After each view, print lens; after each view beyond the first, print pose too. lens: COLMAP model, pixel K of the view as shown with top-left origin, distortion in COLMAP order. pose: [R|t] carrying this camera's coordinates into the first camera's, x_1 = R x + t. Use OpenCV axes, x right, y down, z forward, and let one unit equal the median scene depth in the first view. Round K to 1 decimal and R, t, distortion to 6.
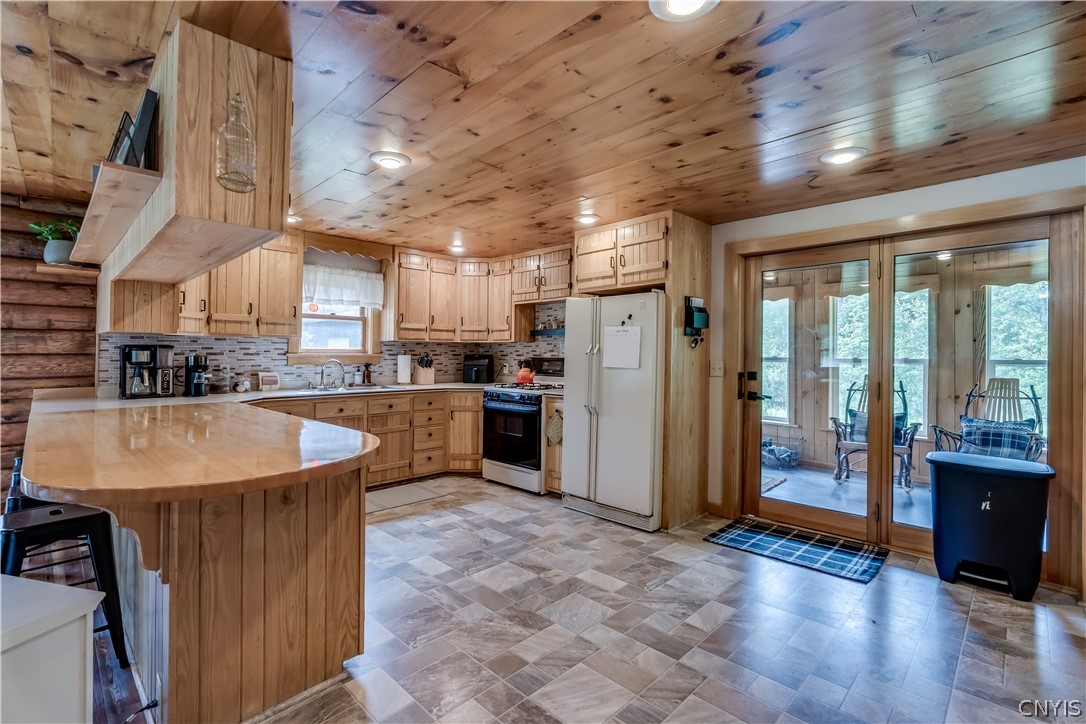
lens RADIAL K [[493.0, 0, 540.4], [0, 493.0, 358.7], [0, 0, 1]] dist [-0.002460, -0.000517]
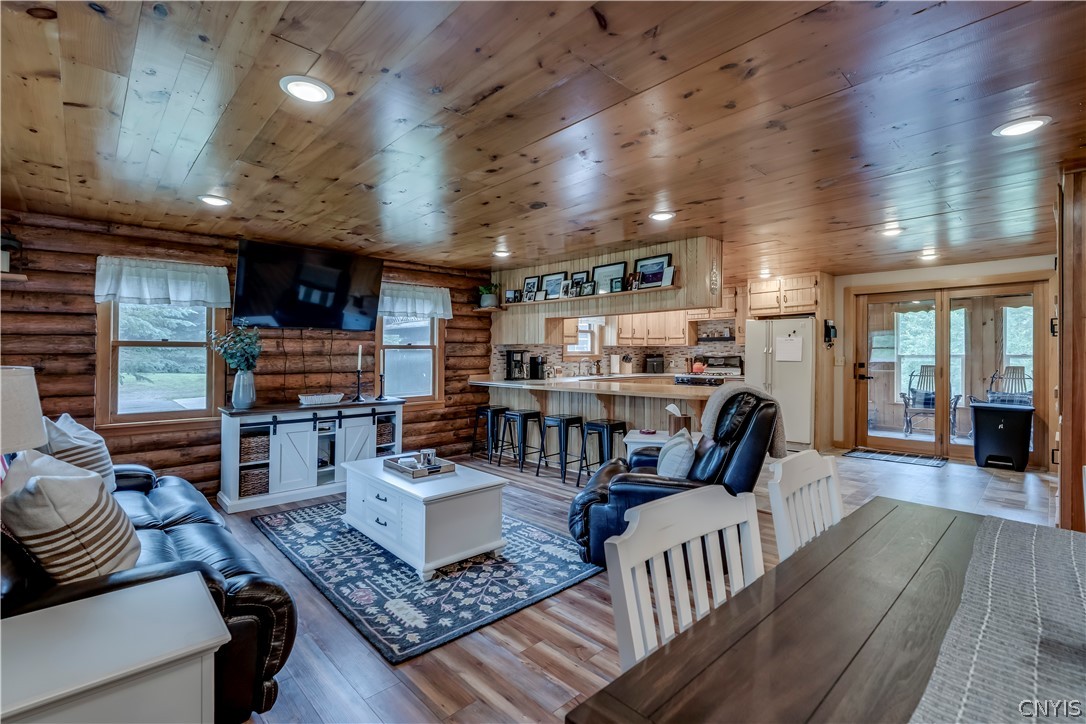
lens RADIAL K [[493.0, 0, 540.7], [0, 493.0, 356.9], [0, 0, 1]] dist [-0.002460, -0.000517]
pose [[0.999590, -0.008381, -0.027390, -0.652860], [0.008349, 0.999964, -0.001289, -0.001089], [0.027400, 0.001059, 0.999624, -0.754824]]
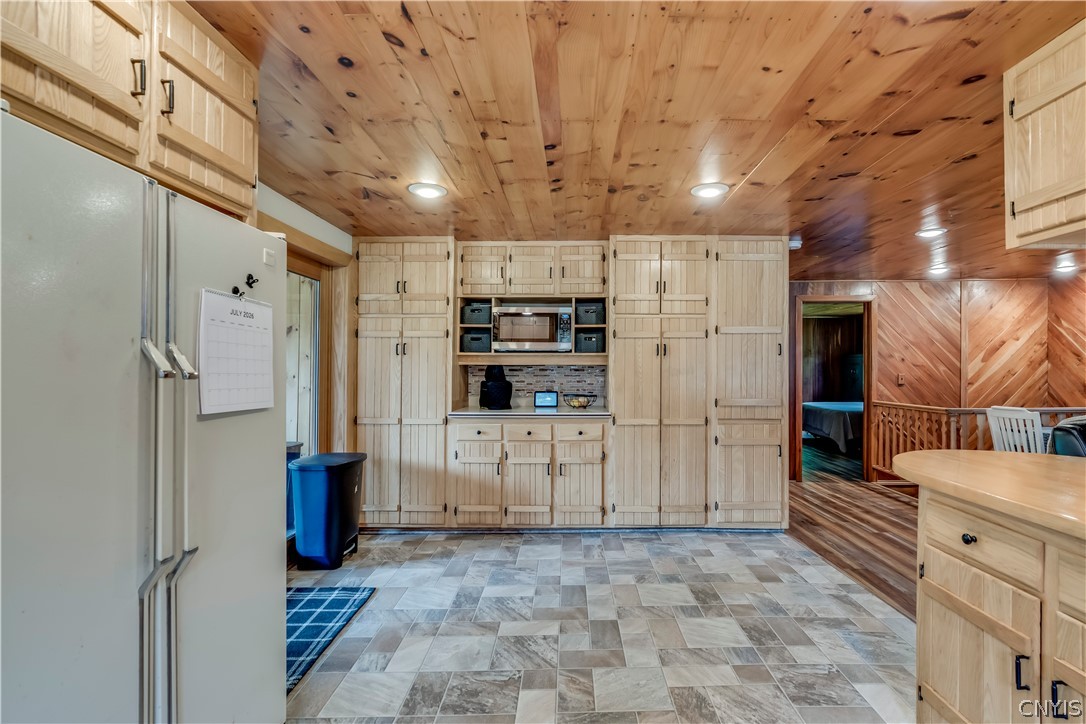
lens RADIAL K [[493.0, 0, 586.8], [0, 493.0, 361.6], [0, 0, 1]] dist [-0.002460, -0.000517]
pose [[-0.716893, 0.002816, 0.697178, -0.295386], [0.002038, 0.999996, -0.001943, -0.016693], [-0.697181, 0.000028, -0.716895, 1.086951]]
